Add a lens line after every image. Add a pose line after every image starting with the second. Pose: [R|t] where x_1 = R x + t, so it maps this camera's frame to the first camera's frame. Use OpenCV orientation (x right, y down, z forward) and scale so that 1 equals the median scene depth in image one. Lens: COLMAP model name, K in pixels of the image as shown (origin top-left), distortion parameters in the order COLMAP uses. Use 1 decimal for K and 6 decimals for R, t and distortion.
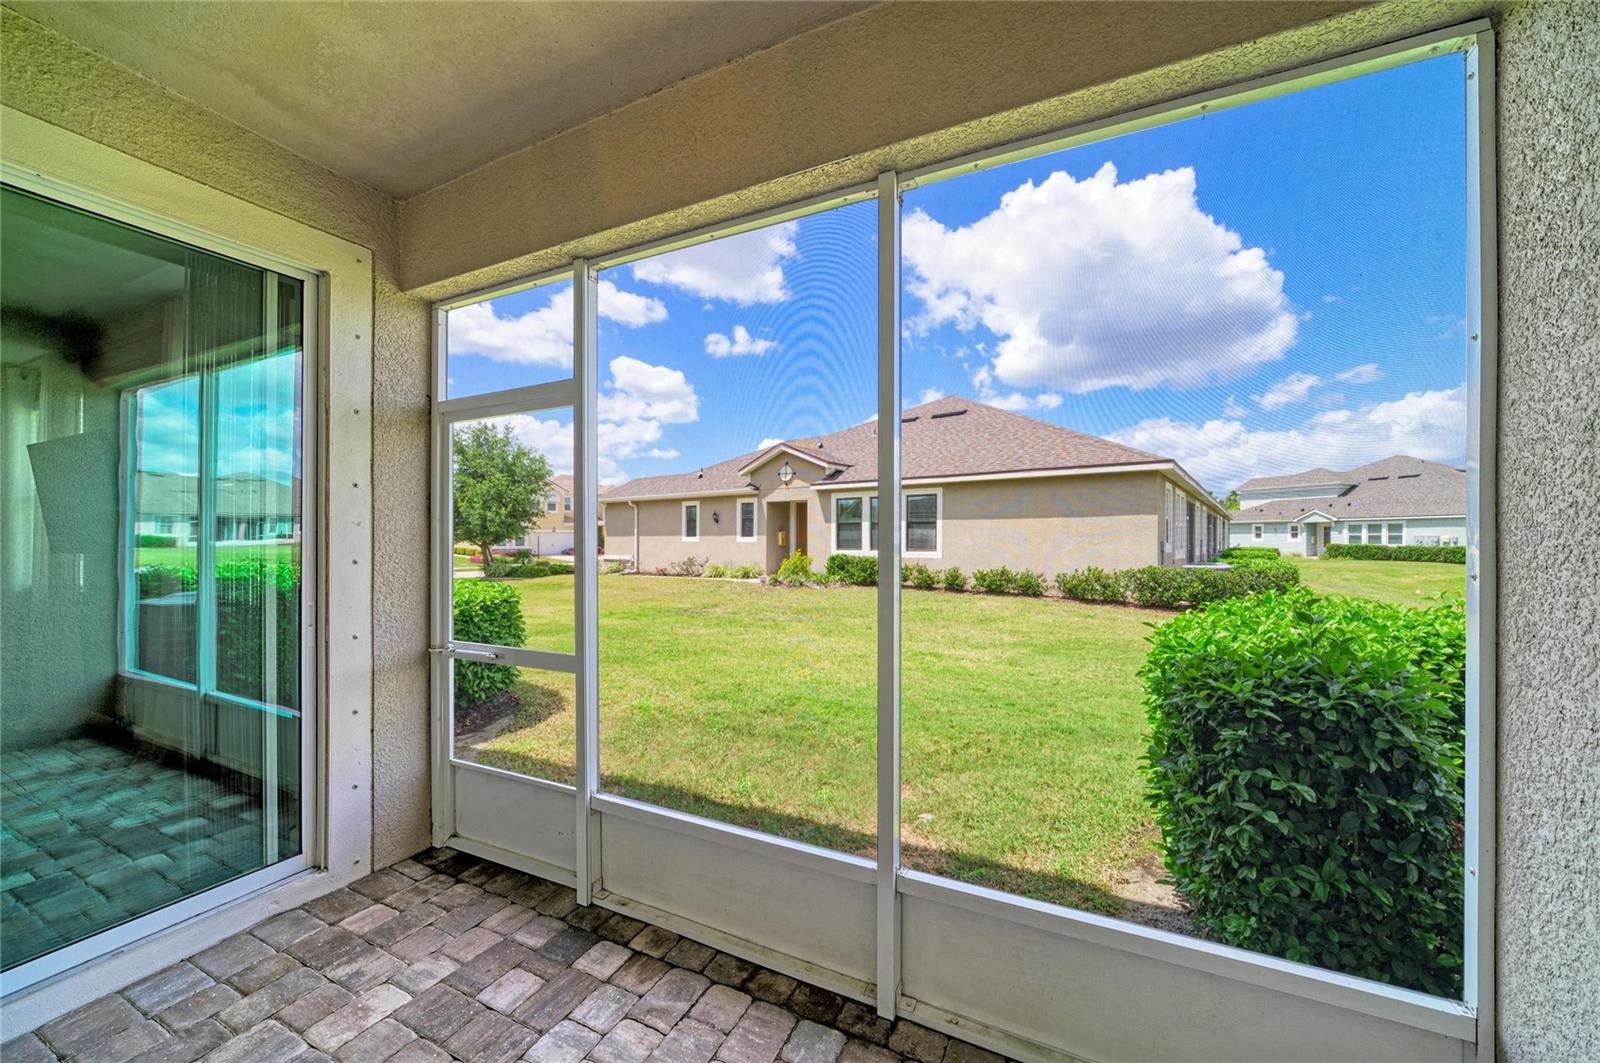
lens RADIAL K [[593.8, 0, 792.9], [0, 593.8, 540.7], [0, 0, 1]] dist [-0.001485, 0.000153]
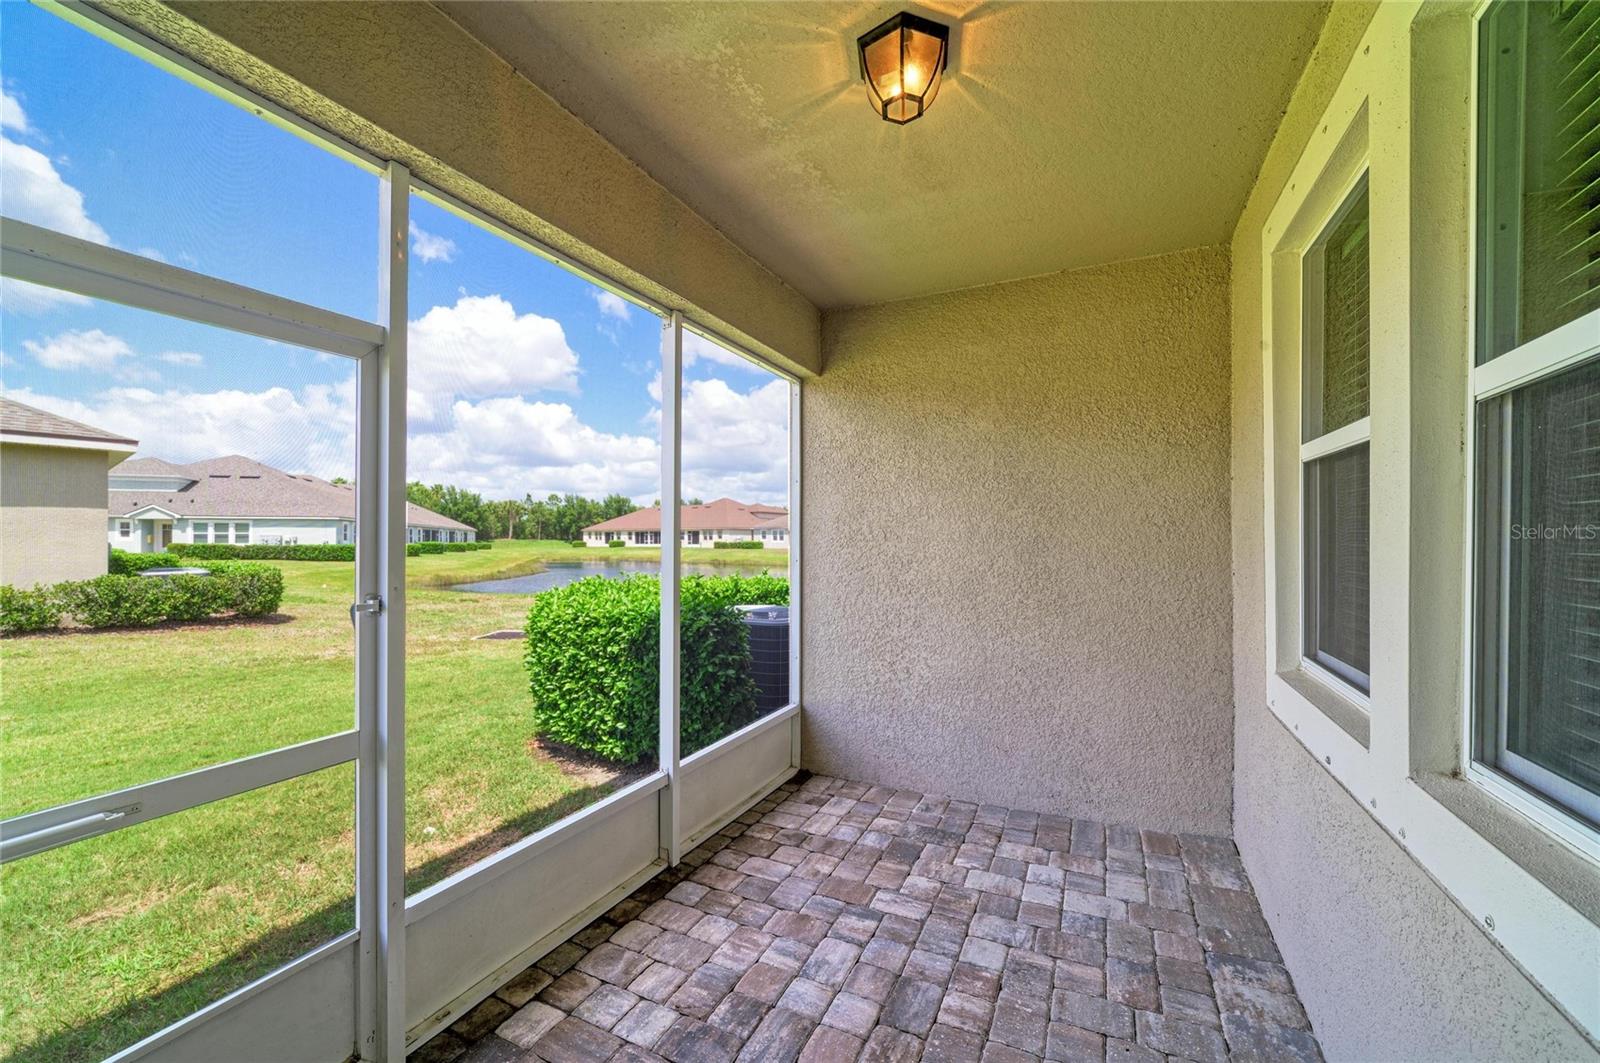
lens RADIAL K [[637.5, 0, 800.8], [0, 637.5, 540.5], [0, 0, 1]] dist [0.015665, -0.000438]
pose [[0.000908, -0.002174, 0.999997, -0.217960], [-0.000713, 0.999997, 0.002175, -0.004664], [-0.999999, -0.000715, 0.000906, 0.099609]]
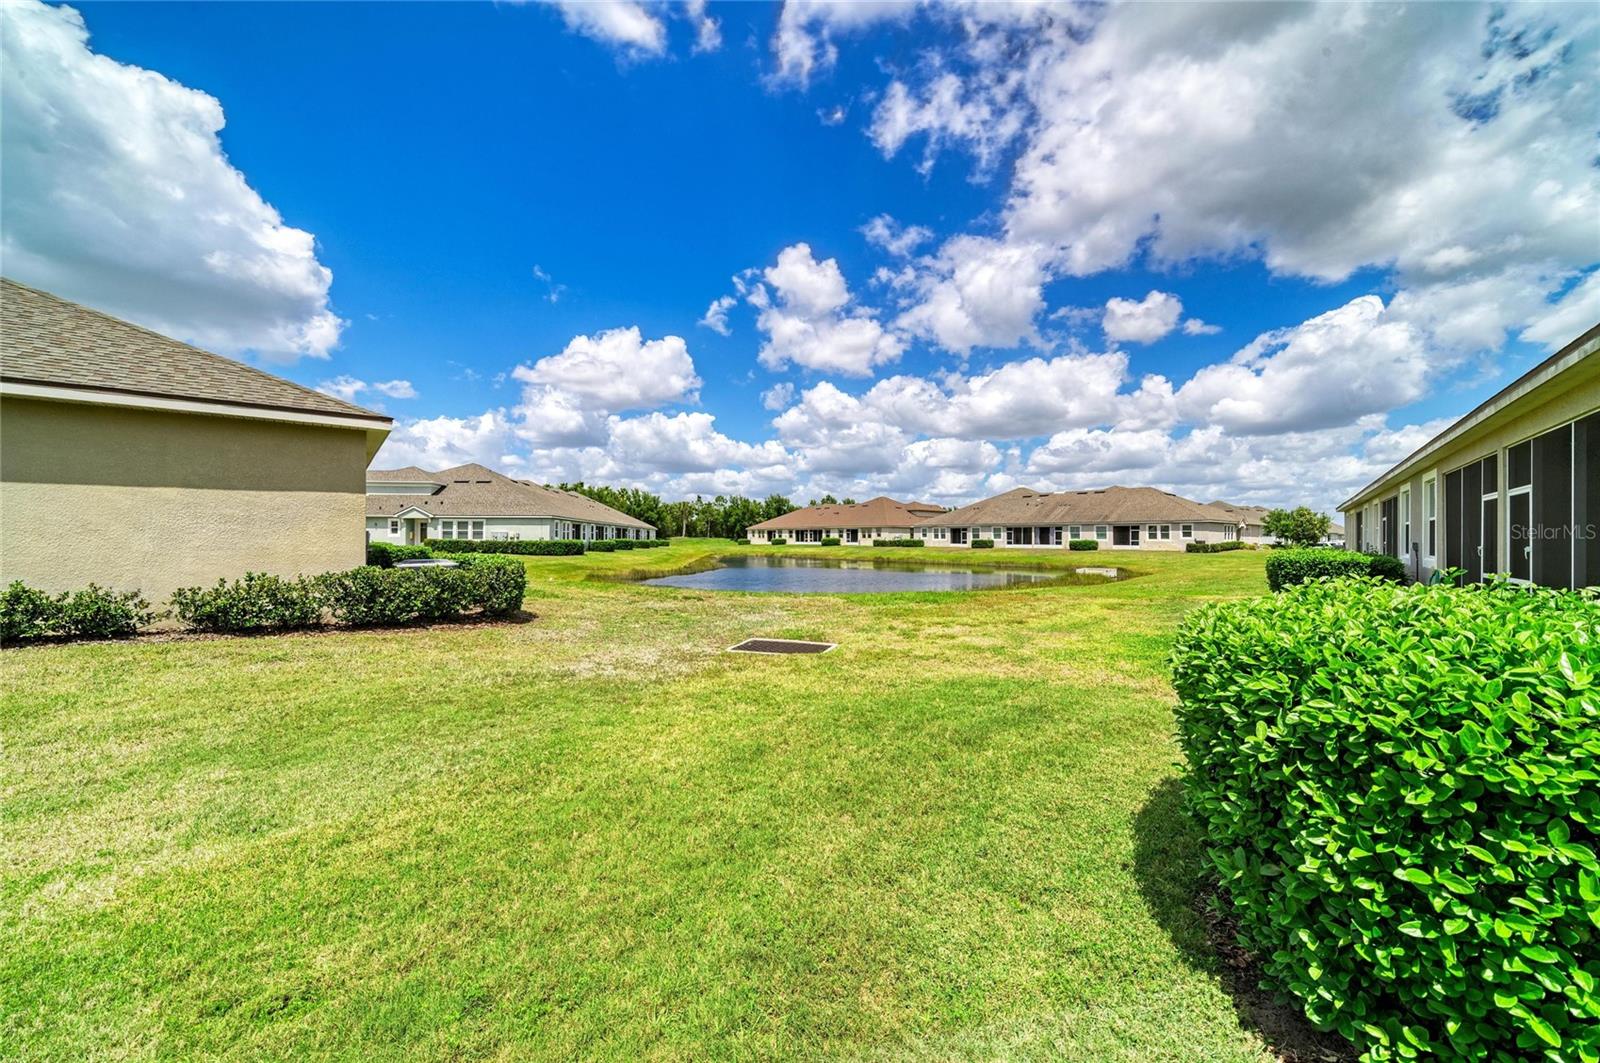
lens RADIAL K [[593.8, 0, 802.3], [0, 593.8, 544.1], [0, 0, 1]] dist [-0.001485, 0.000153]
pose [[0.208606, -0.008713, 0.977961, 0.034667], [-0.002600, 0.999952, 0.009463, 0.007907], [-0.977996, -0.004517, 0.208573, 0.339046]]
